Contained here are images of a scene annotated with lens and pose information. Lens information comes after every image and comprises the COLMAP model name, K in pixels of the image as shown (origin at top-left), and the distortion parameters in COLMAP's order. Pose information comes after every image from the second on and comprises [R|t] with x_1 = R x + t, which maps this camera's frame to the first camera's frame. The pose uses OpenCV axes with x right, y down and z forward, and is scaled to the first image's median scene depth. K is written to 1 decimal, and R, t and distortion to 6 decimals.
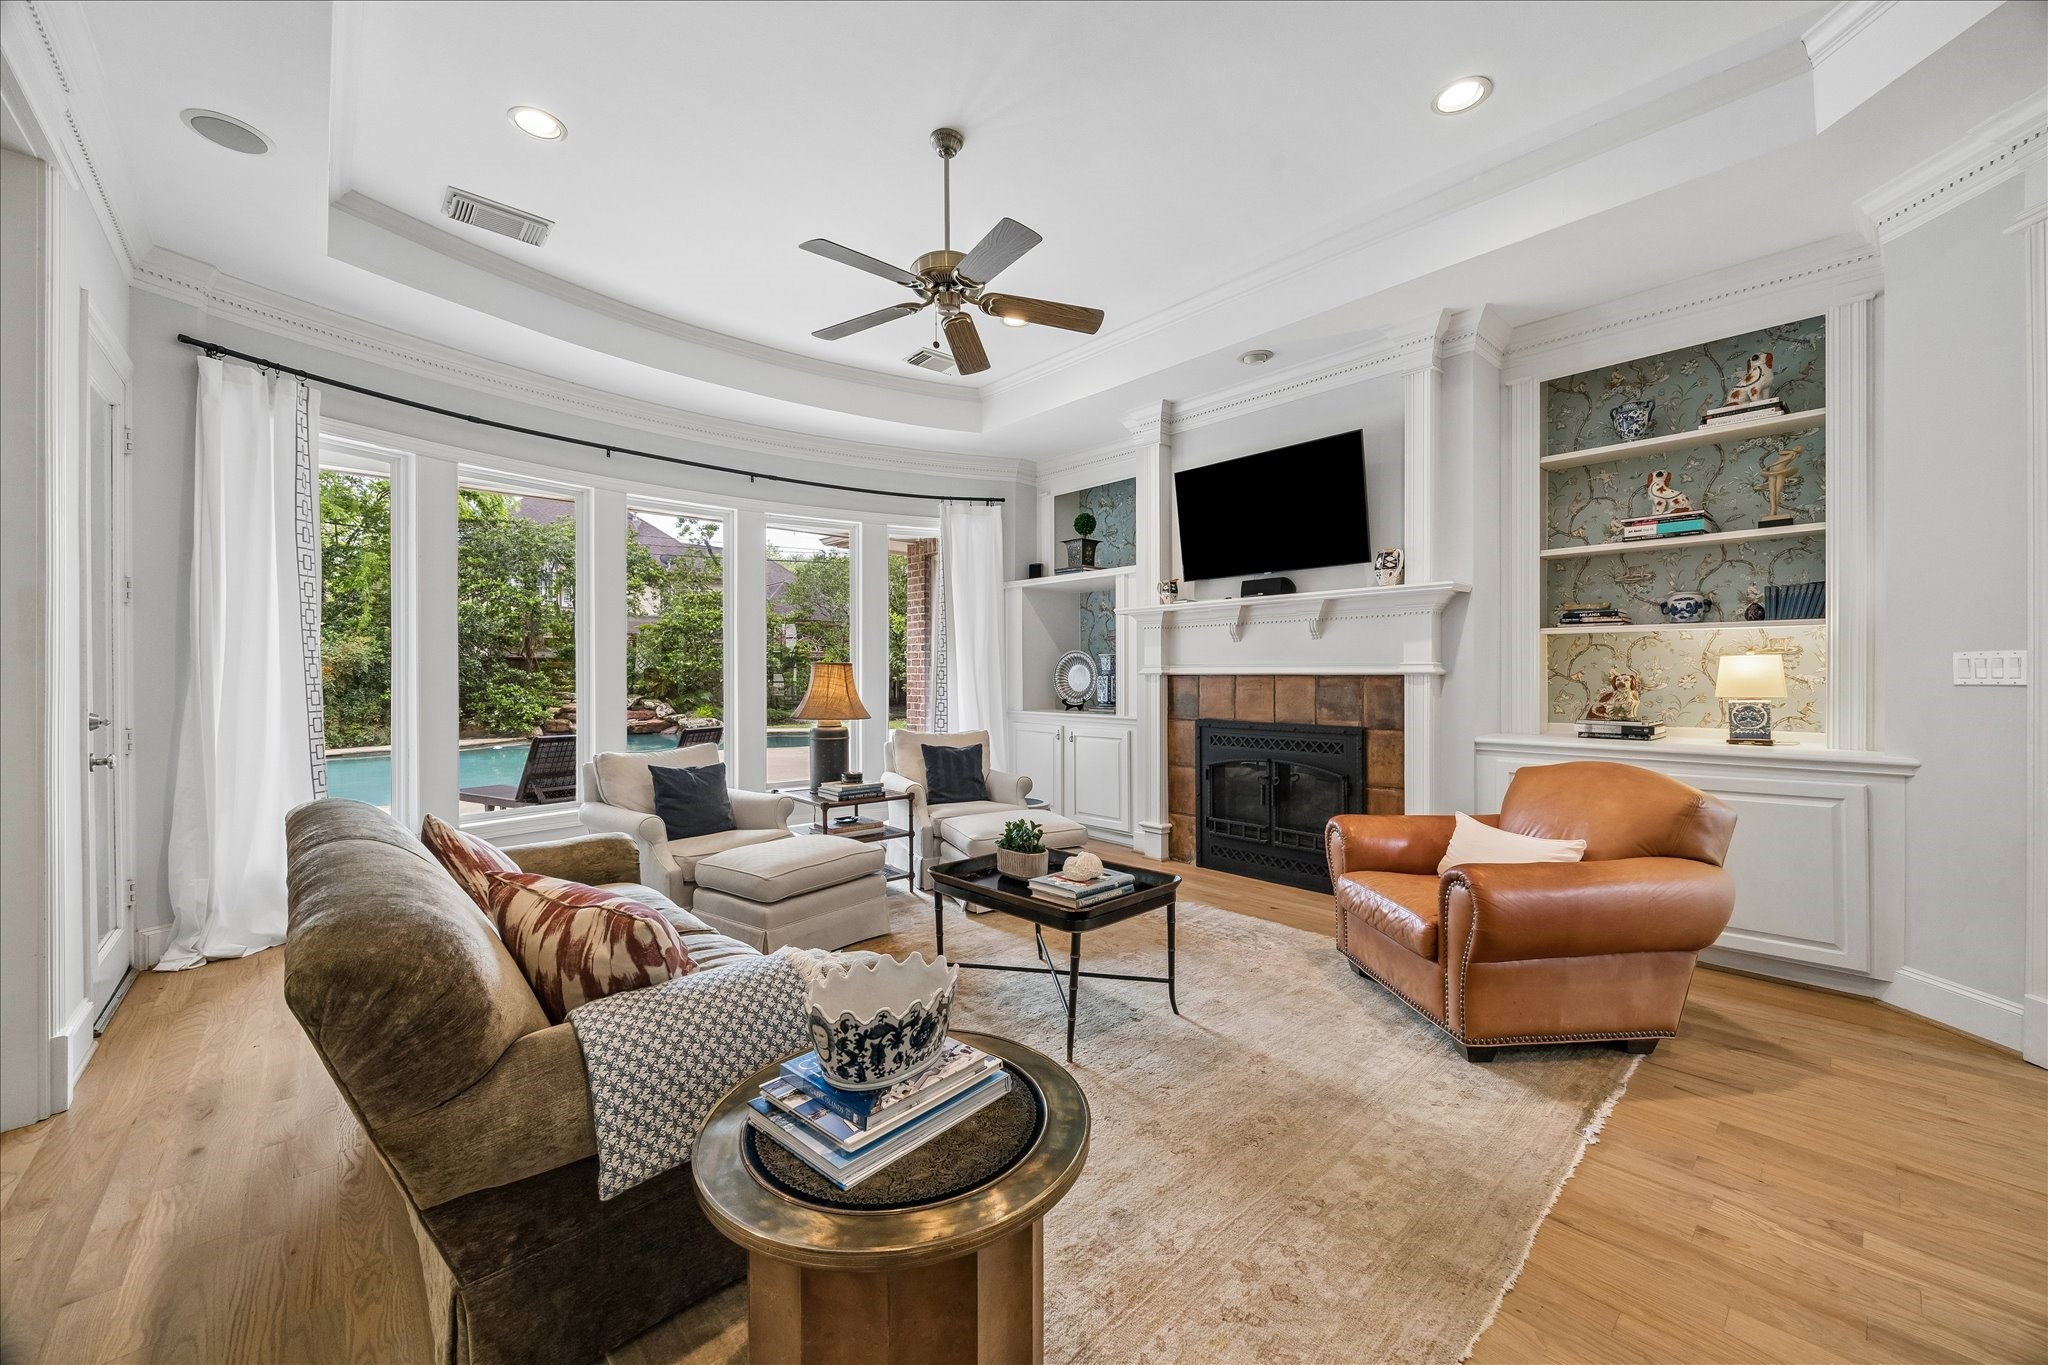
lens RADIAL K [[822.8, 0, 1015.0], [0, 822.8, 680.5], [0, 0, 1]] dist [-0.006807, -0.000339]
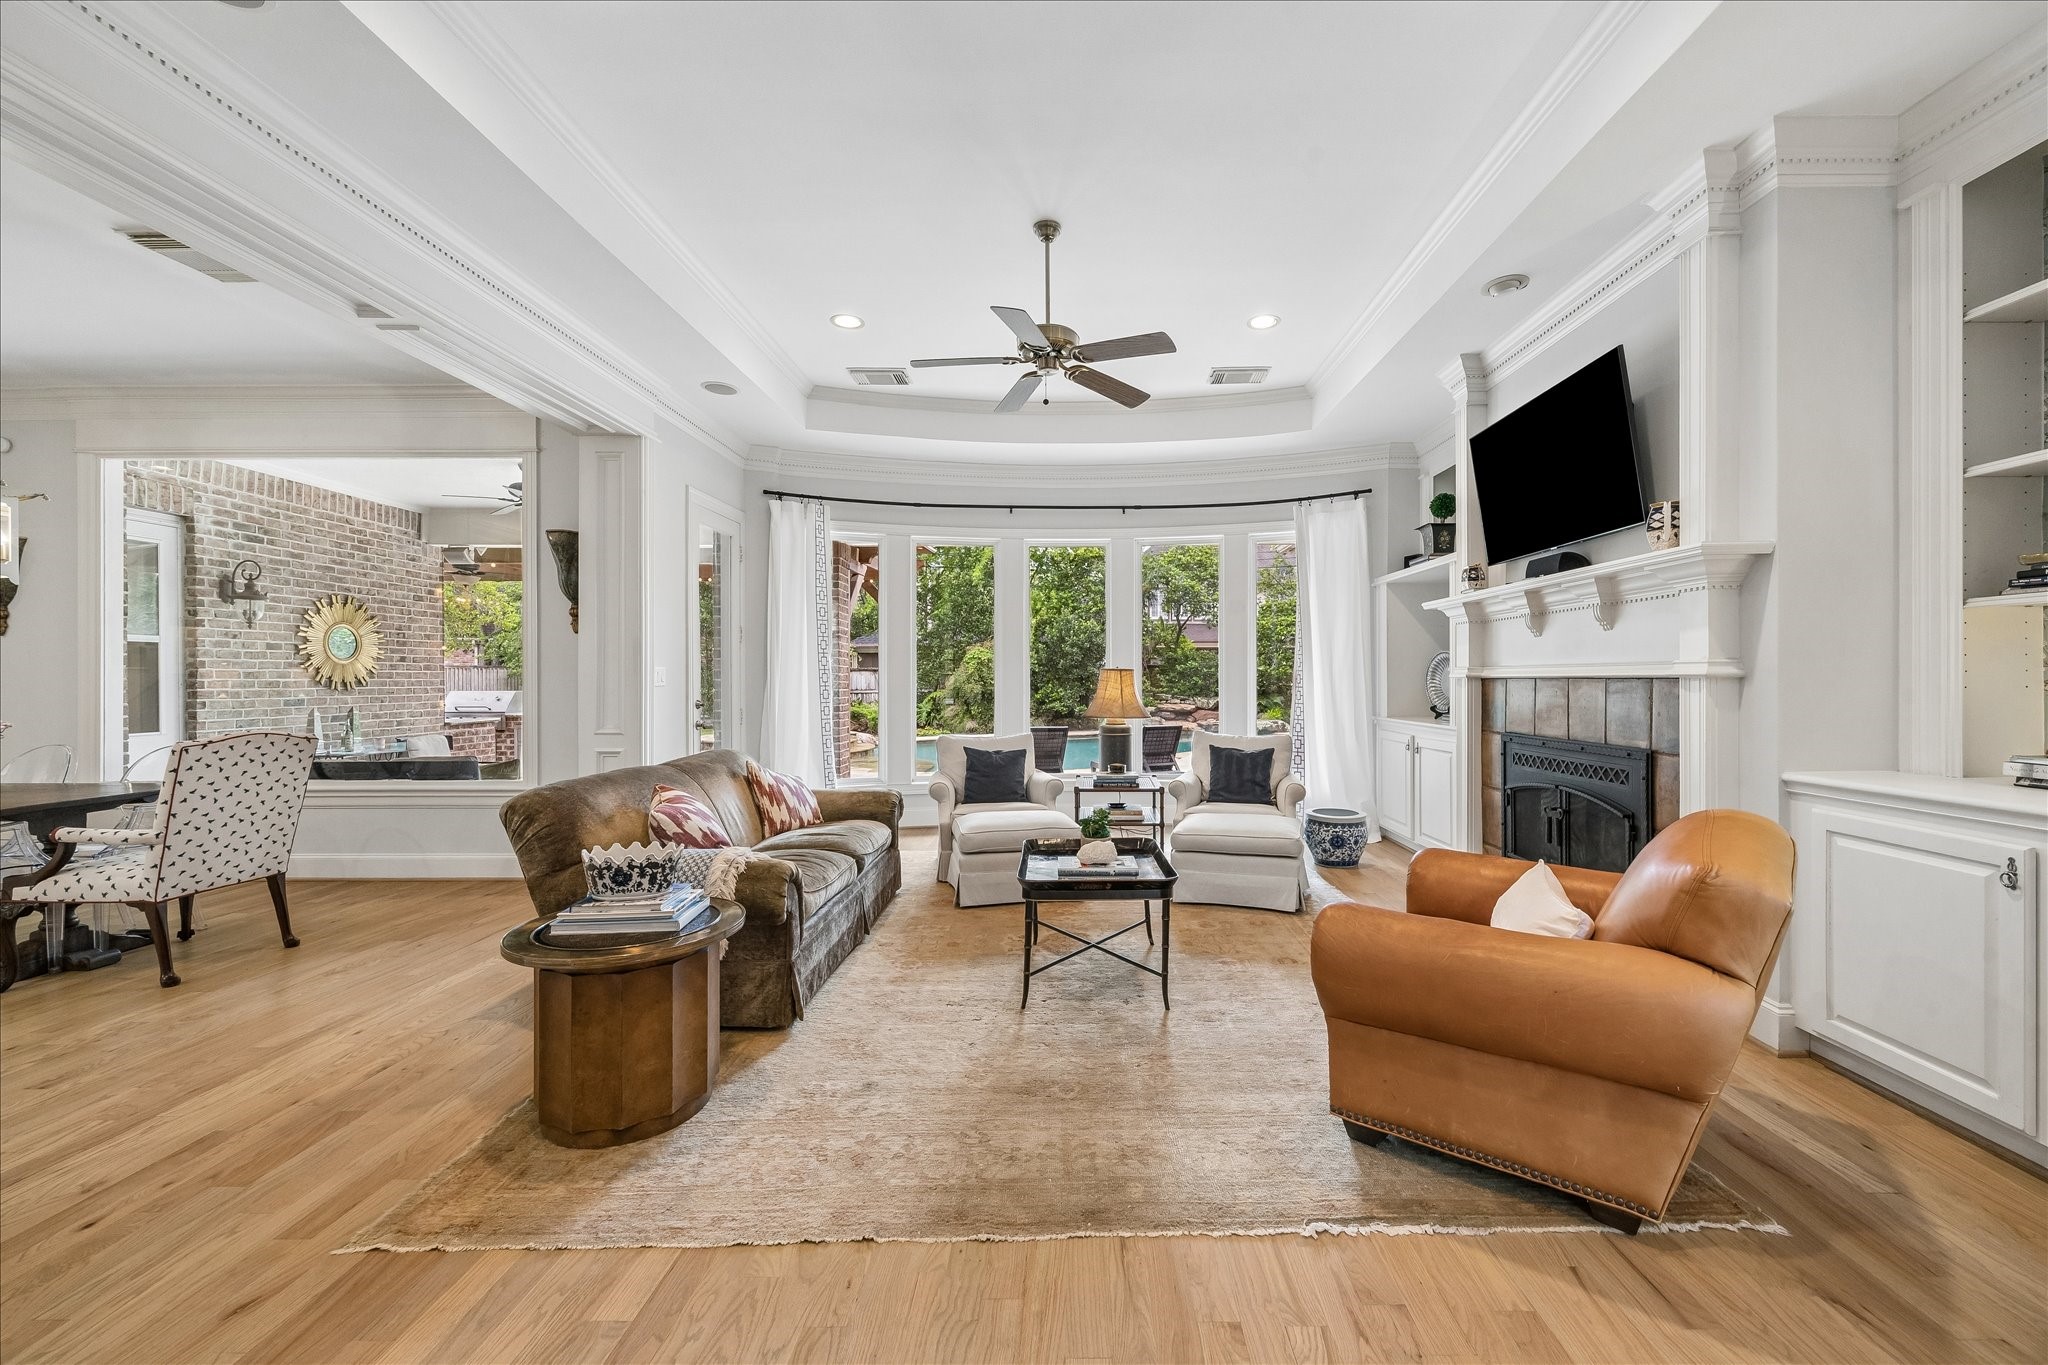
lens RADIAL K [[822.8, 0, 1029.8], [0, 822.8, 684.2], [0, 0, 1]] dist [-0.006807, -0.000339]
pose [[0.715257, 0.001464, -0.698860, 0.542566], [-0.001285, 0.999999, 0.000779, -0.000962], [0.698860, 0.000341, 0.715258, 0.098766]]
